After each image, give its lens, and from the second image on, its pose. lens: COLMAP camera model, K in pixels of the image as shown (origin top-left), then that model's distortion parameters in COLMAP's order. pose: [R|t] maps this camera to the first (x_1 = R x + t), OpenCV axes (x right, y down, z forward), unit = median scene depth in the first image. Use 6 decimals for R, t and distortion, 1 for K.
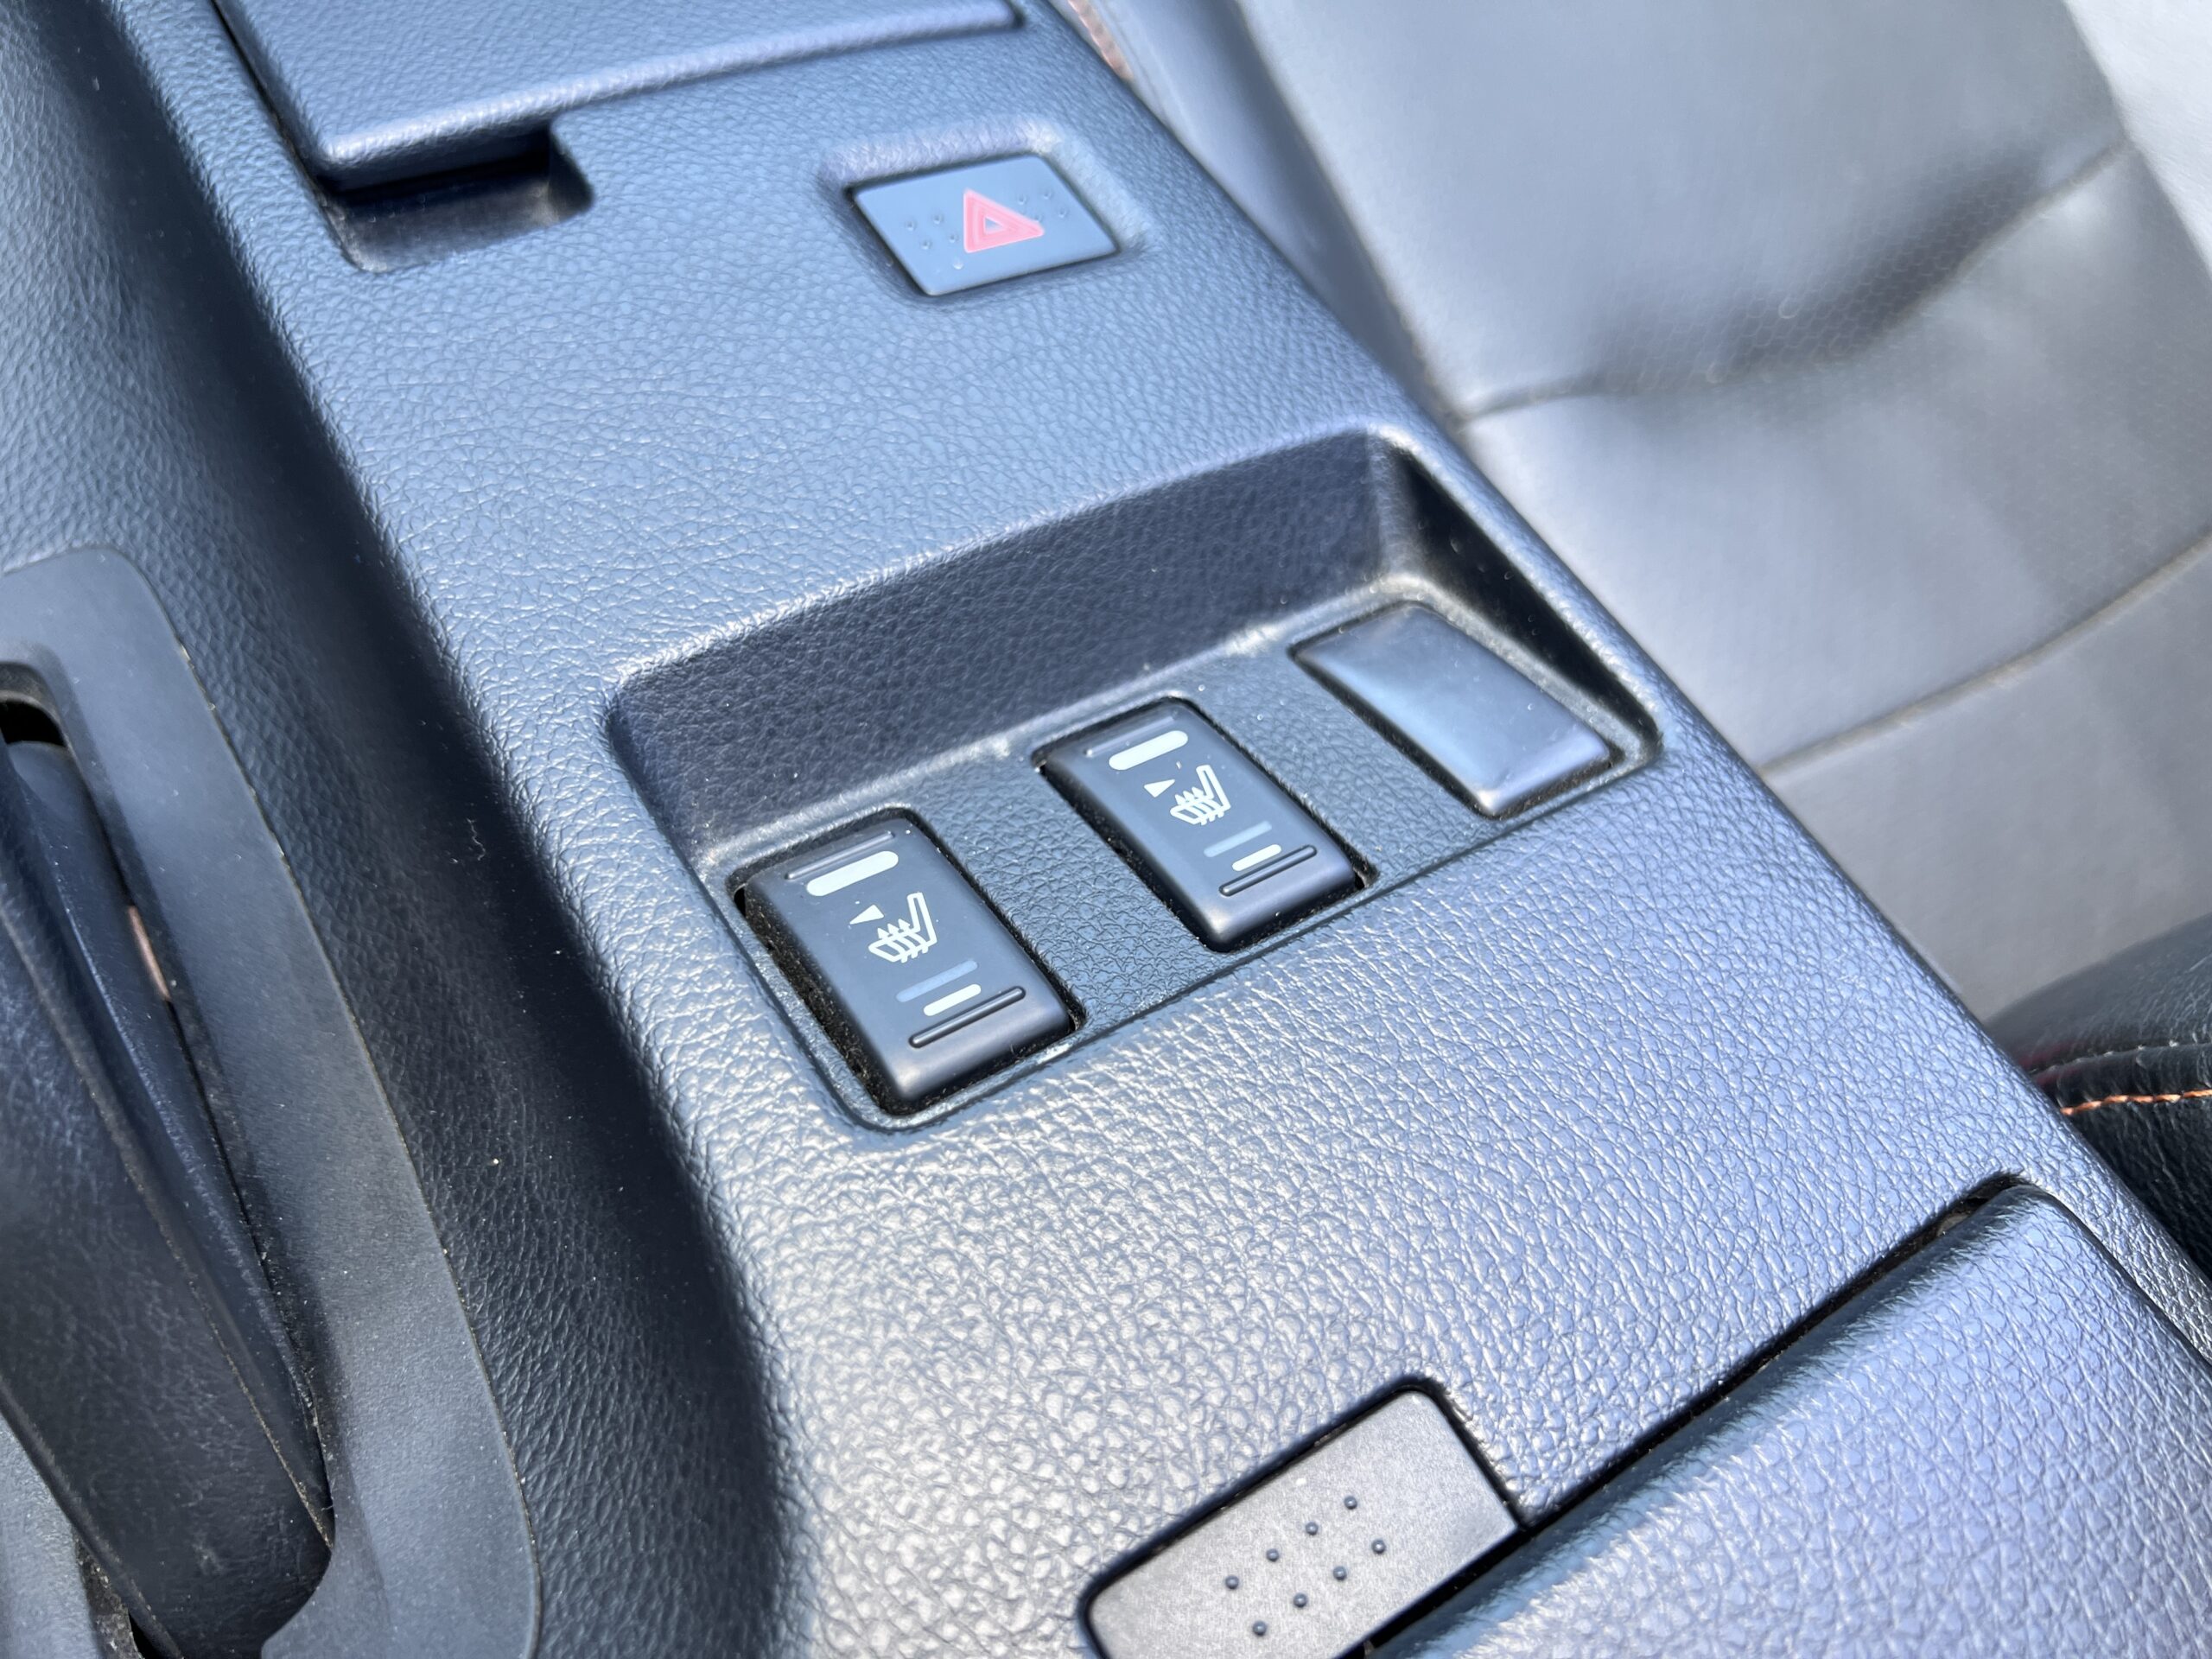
lens RADIAL K [[1642.6, 0, 1156.8], [0, 1642.6, 825.3], [0, 0, 1]] dist [0.048936, -0.045438]
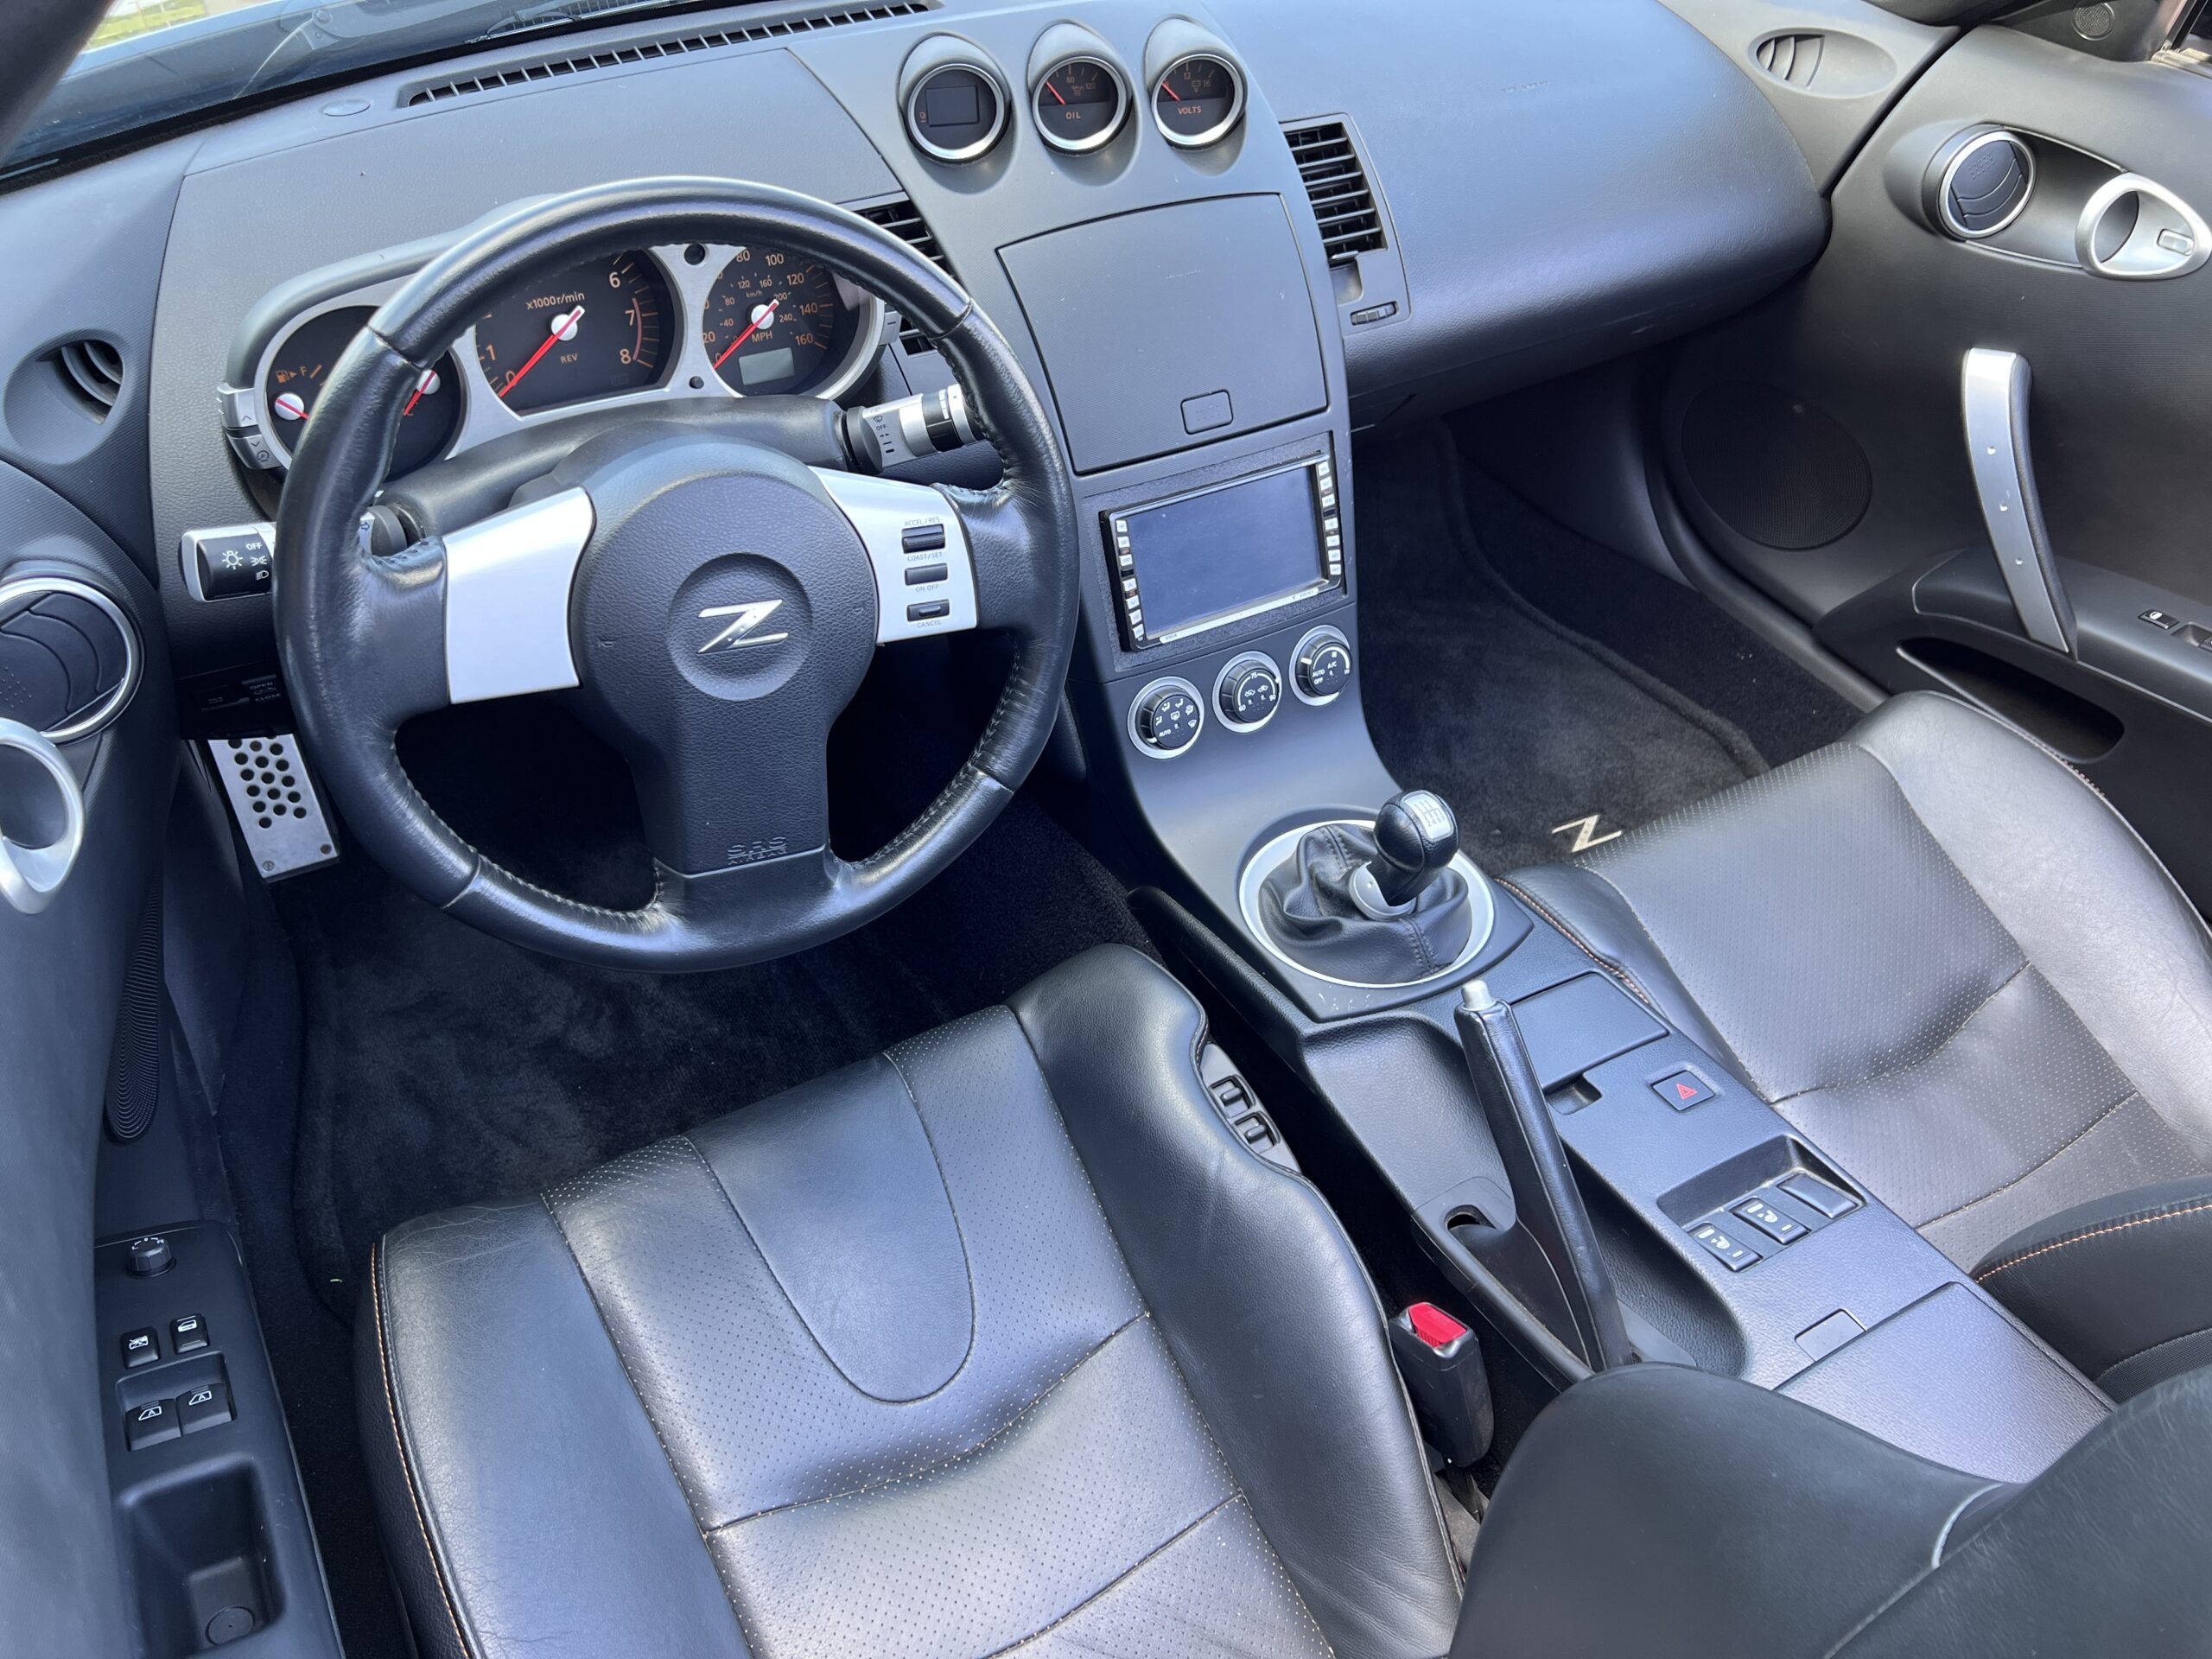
lens RADIAL K [[1642.6, 0, 1156.8], [0, 1642.6, 825.3], [0, 0, 1]] dist [0.048936, -0.045438]
pose [[0.993425, -0.067393, -0.092550, -1.046449], [0.032336, 0.940641, -0.337860, 0.411462], [0.109826, 0.332646, 0.936635, -3.510756]]
